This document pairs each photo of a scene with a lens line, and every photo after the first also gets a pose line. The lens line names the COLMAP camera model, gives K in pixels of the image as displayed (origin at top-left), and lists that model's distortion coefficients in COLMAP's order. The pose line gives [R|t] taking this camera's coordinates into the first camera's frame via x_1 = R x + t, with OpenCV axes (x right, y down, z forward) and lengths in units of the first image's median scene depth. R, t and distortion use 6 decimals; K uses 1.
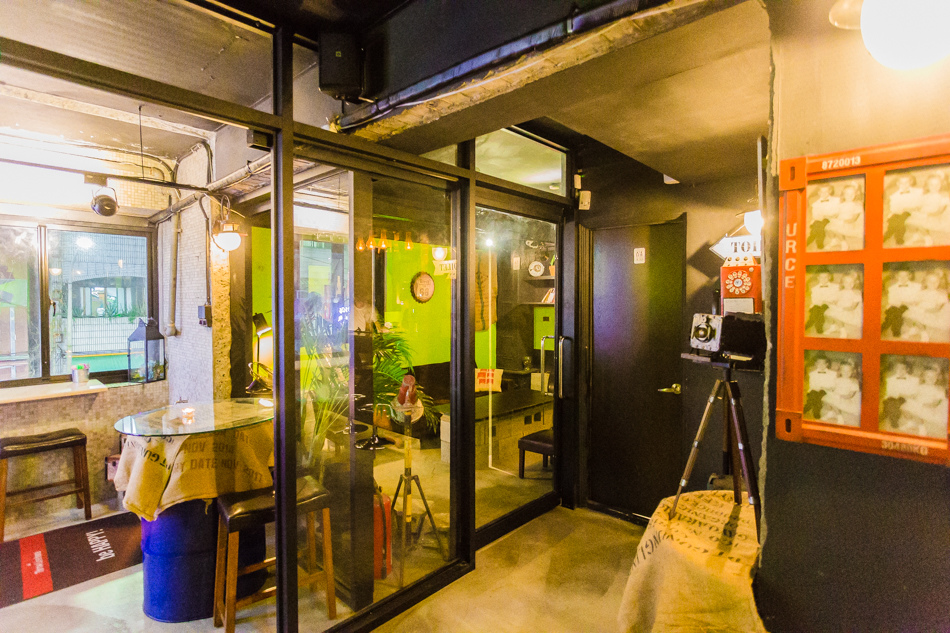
lens RADIAL K [[490.7, 0, 472.2], [0, 490.7, 306.1], [0, 0, 1]] dist [-0.001336, 0.000030]
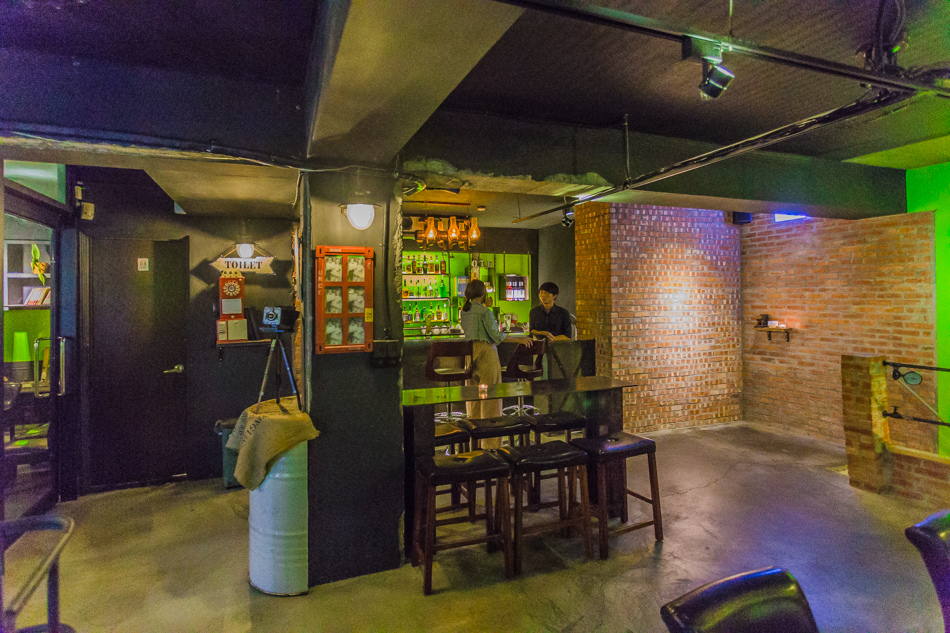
lens RADIAL K [[490.7, 0, 472.2], [0, 490.7, 306.1], [0, 0, 1]] dist [-0.001336, 0.000030]
pose [[0.426683, -0.023694, 0.904091, -0.508068], [0.022705, 0.999622, 0.015482, -0.000018], [-0.904116, 0.013921, 0.427060, -0.312701]]
